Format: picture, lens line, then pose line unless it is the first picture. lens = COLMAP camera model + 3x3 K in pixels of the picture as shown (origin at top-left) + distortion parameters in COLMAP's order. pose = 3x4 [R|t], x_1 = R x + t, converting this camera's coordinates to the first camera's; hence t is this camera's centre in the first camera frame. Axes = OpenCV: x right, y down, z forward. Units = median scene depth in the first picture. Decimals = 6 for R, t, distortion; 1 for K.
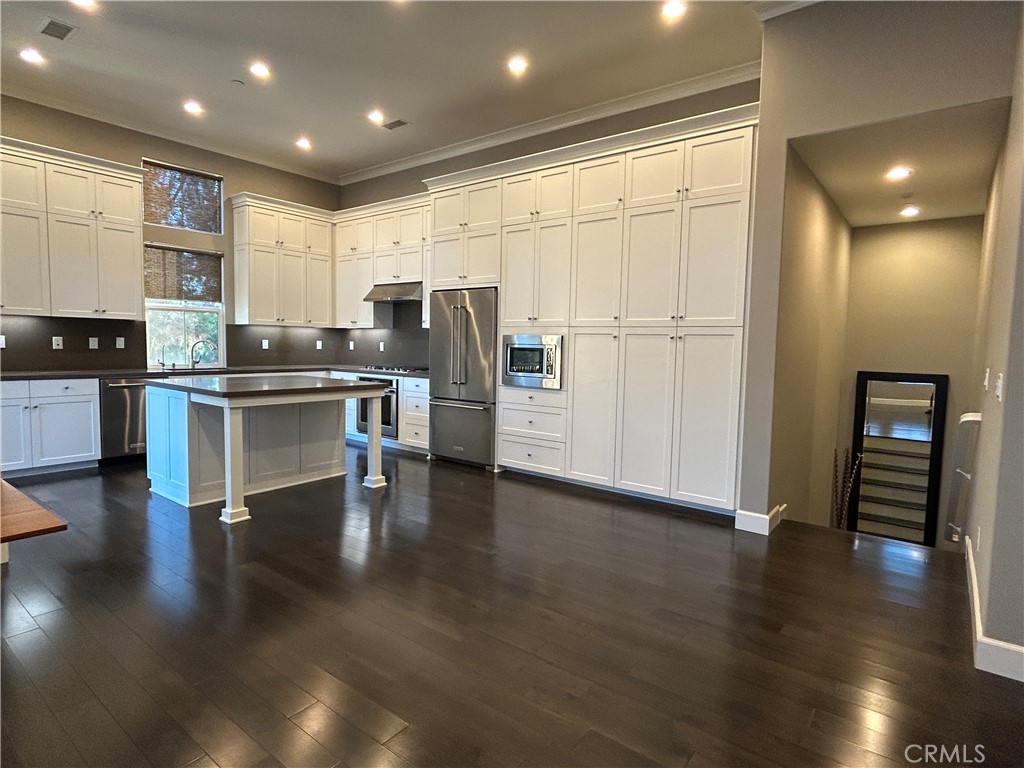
lens RADIAL K [[548.7, 0, 518.9], [0, 548.7, 380.0], [0, 0, 1]] dist [-0.006287, 0.000731]
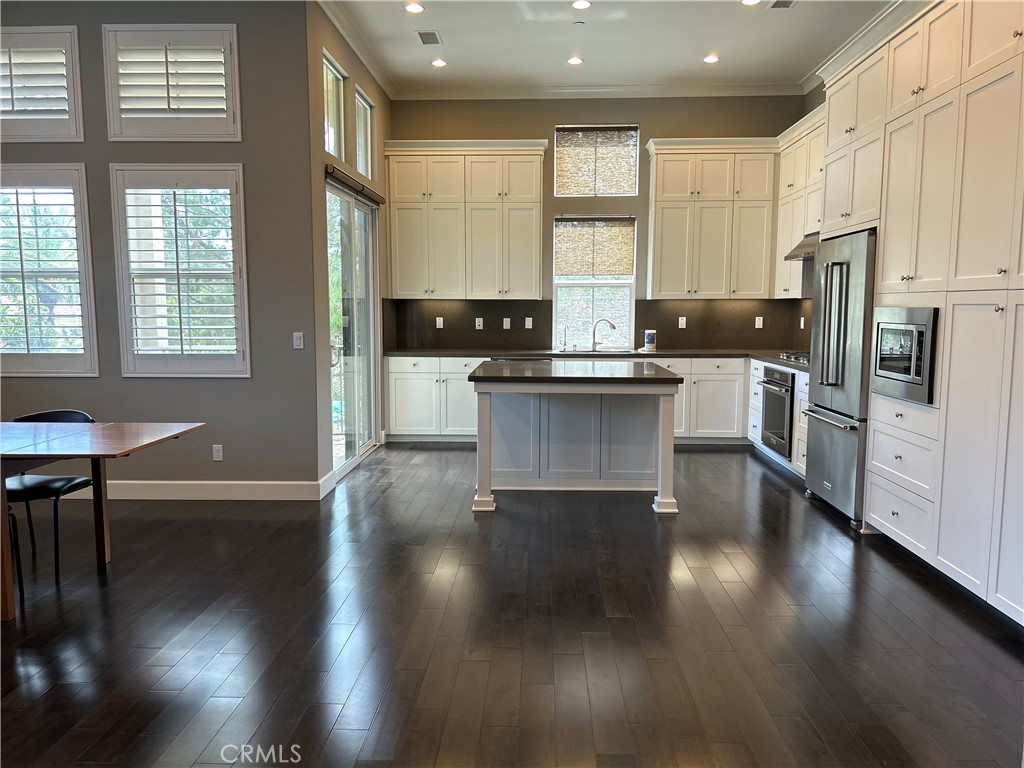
lens RADIAL K [[761.7, 0, 501.1], [0, 761.7, 392.1], [0, 0, 1]] dist [0.042652, -0.039082]
pose [[0.571214, 0.069706, -0.817836, 0.394273], [-0.042360, 0.997563, 0.055439, -0.017316], [0.819708, 0.002976, 0.572775, 0.171320]]
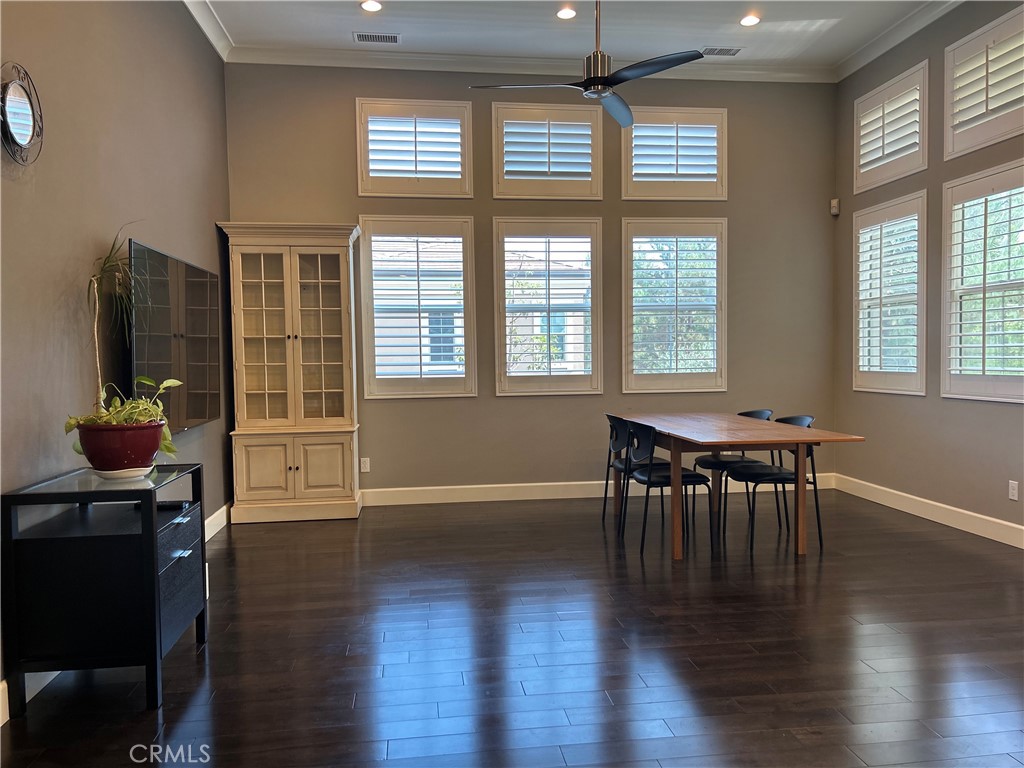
lens RADIAL K [[761.7, 0, 520.3], [0, 761.7, 394.1], [0, 0, 1]] dist [0.042652, -0.039082]
pose [[-0.695091, 0.027459, -0.718397, 0.378854], [-0.046184, 0.995501, 0.082737, -0.020536], [0.717437, 0.090688, -0.690695, 0.607865]]
